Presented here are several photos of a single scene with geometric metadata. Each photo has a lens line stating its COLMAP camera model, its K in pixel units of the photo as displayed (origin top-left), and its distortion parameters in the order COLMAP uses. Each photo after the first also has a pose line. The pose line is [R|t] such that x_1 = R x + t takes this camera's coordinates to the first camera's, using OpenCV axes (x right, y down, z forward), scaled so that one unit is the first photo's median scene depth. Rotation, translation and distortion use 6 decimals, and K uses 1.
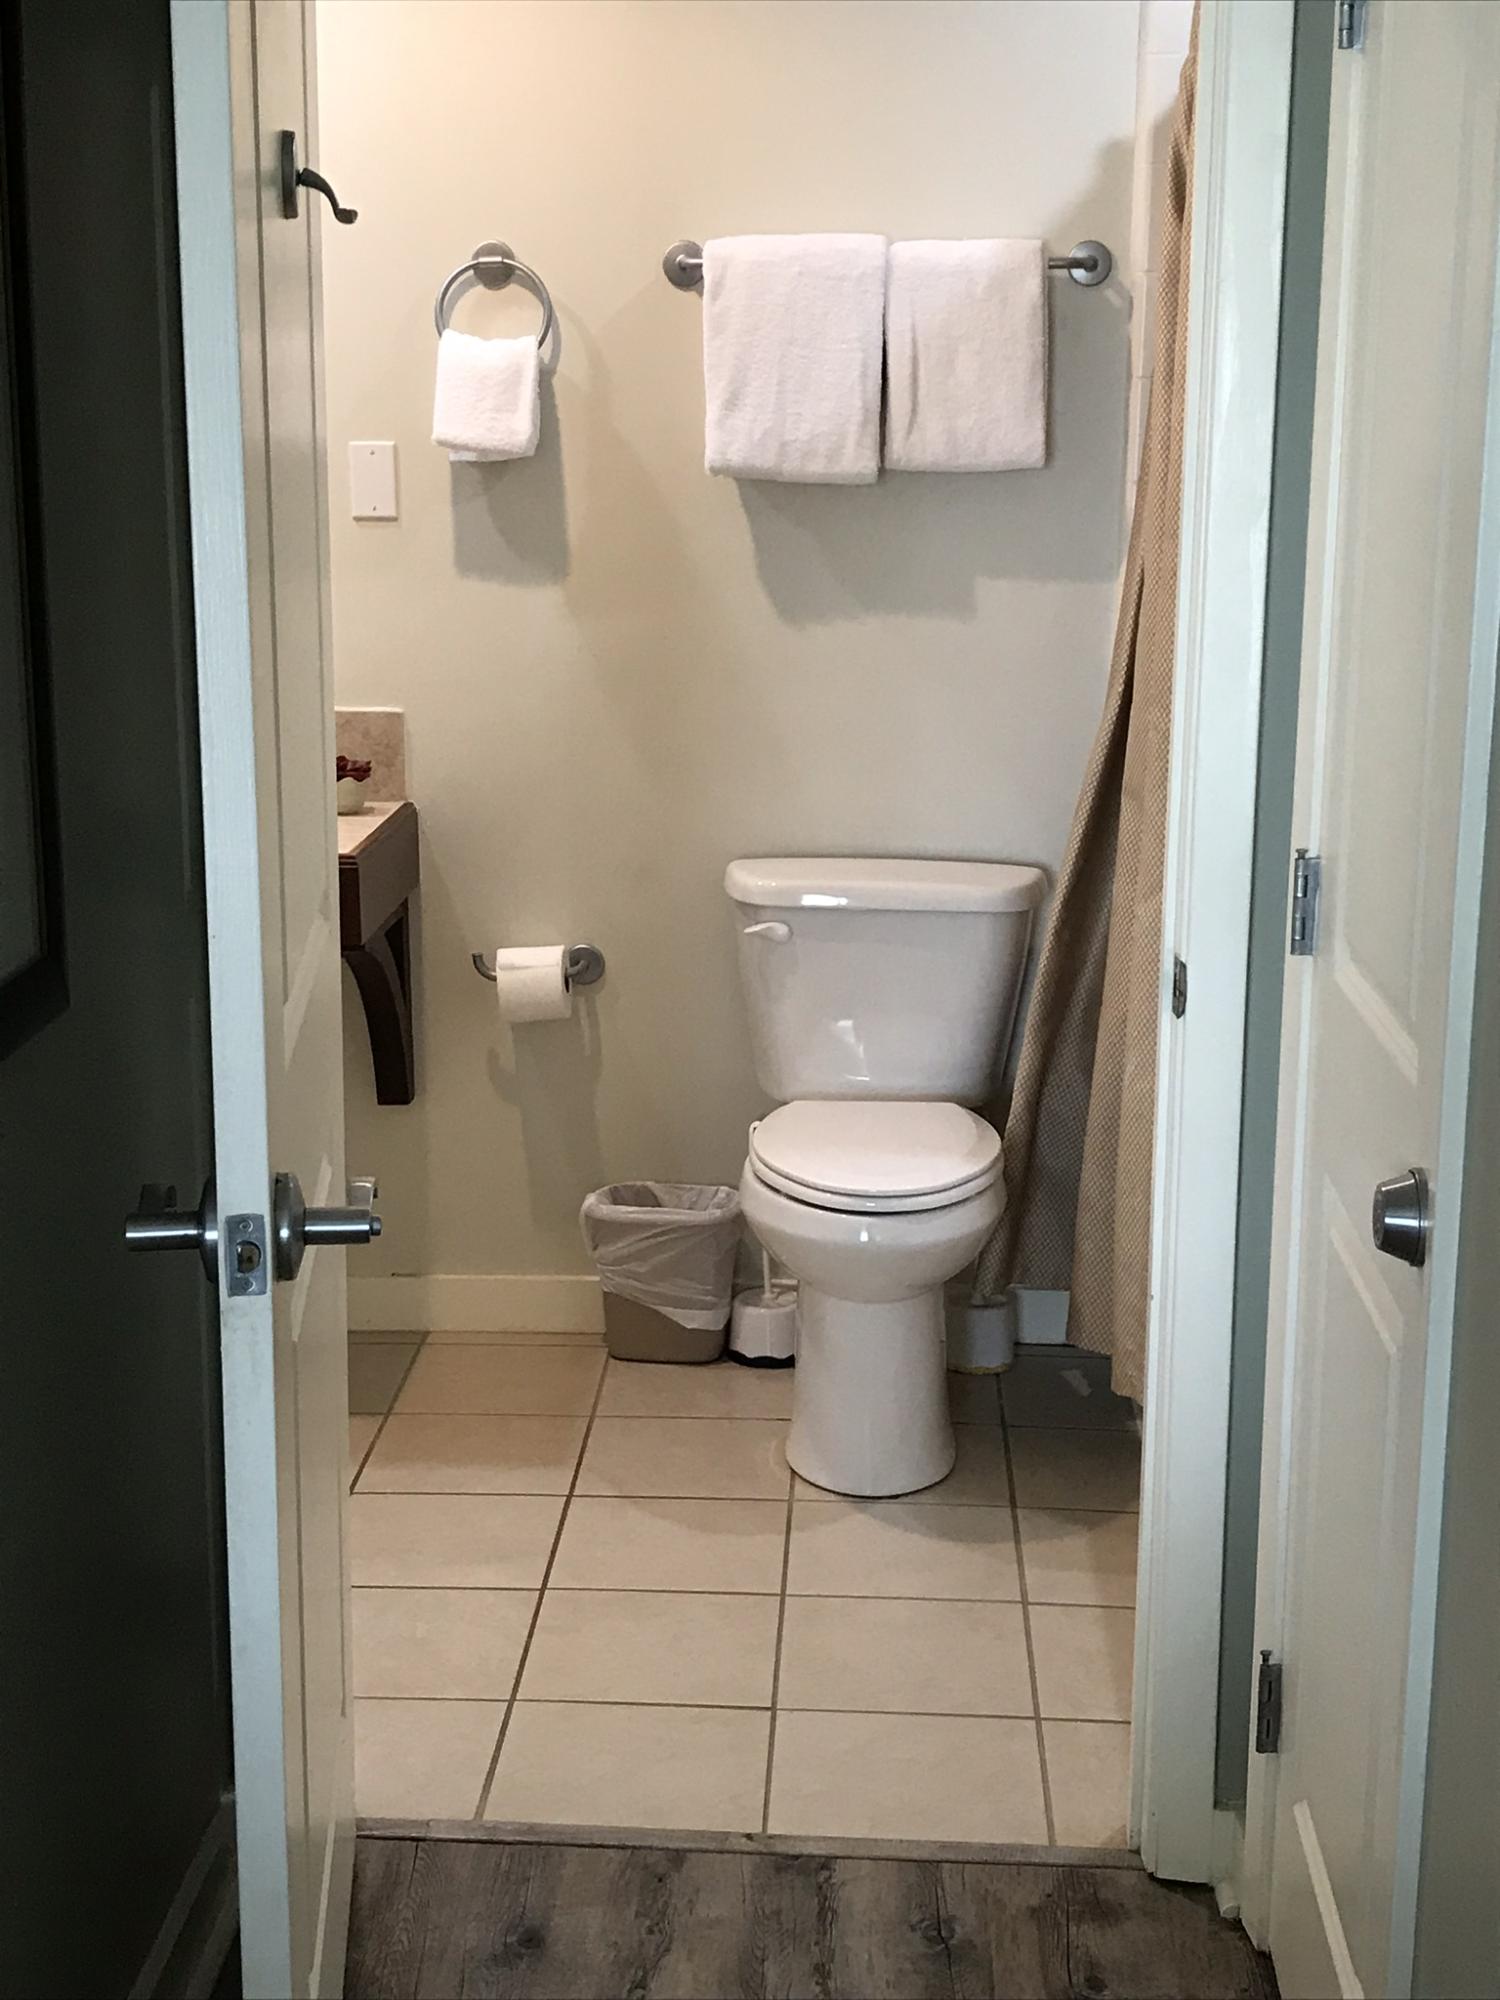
lens RADIAL K [[2835.3, 0, 749.7], [0, 2835.3, 939.1], [0, 0, 1]] dist [0.220448, -0.723800]
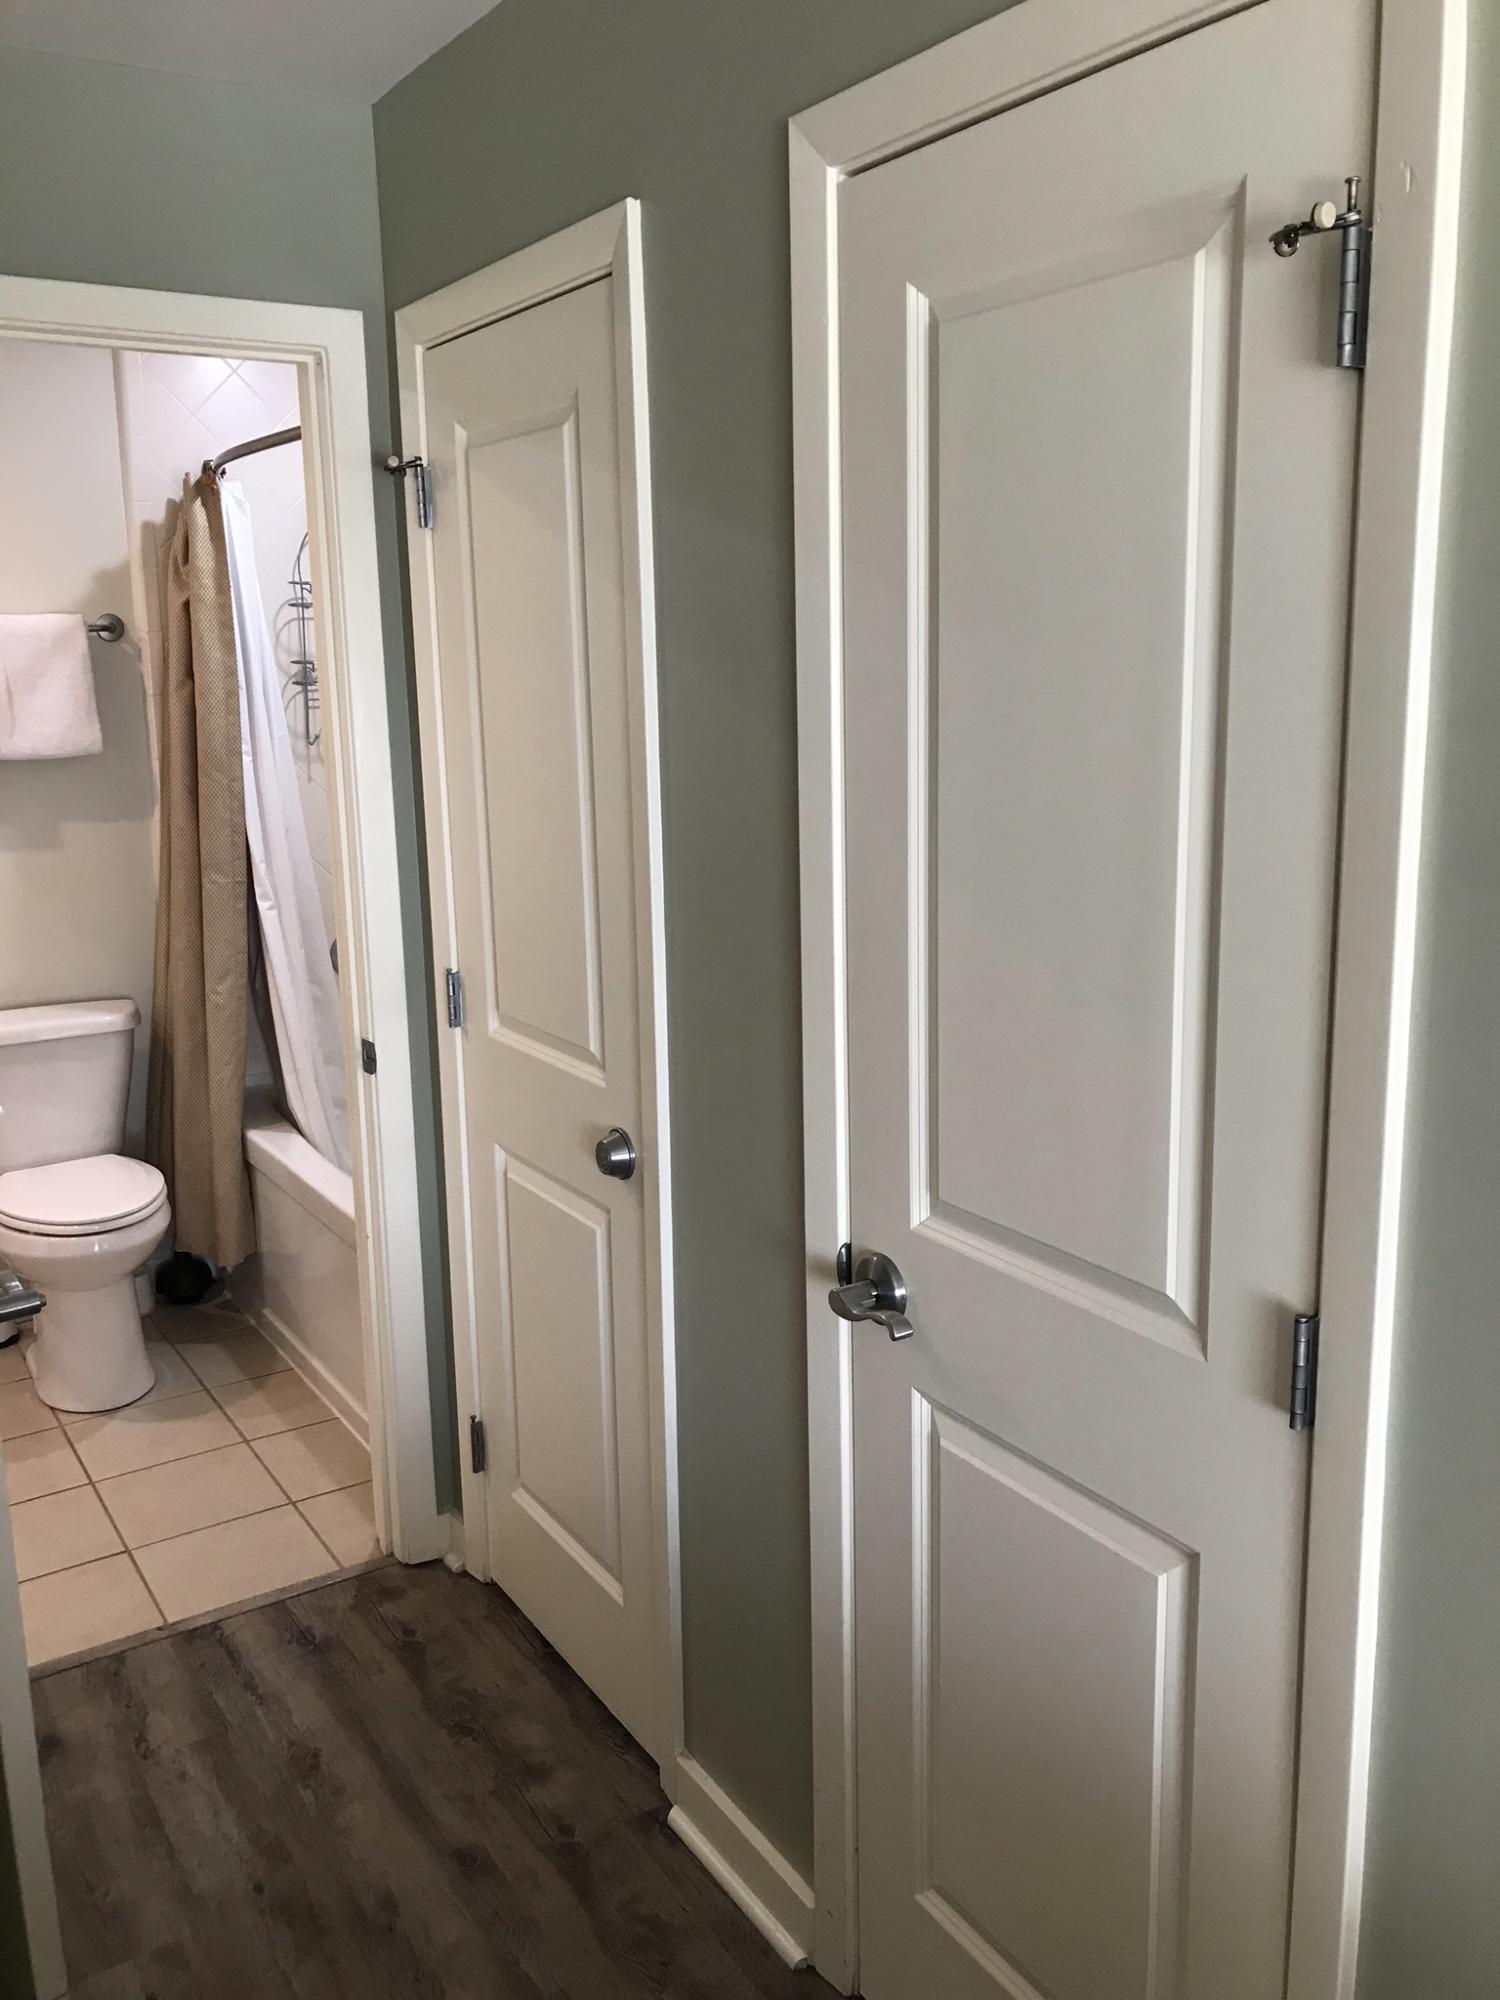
lens RADIAL K [[1699.8, 0, 749.1], [0, 1699.8, 970.5], [0, 0, 1]] dist [-0.008930, 0.159551]
pose [[0.820256, -0.134059, 0.556065, -0.212559], [0.141382, 0.989500, 0.030001, -0.030881], [-0.554249, 0.054009, 0.830597, 0.011662]]
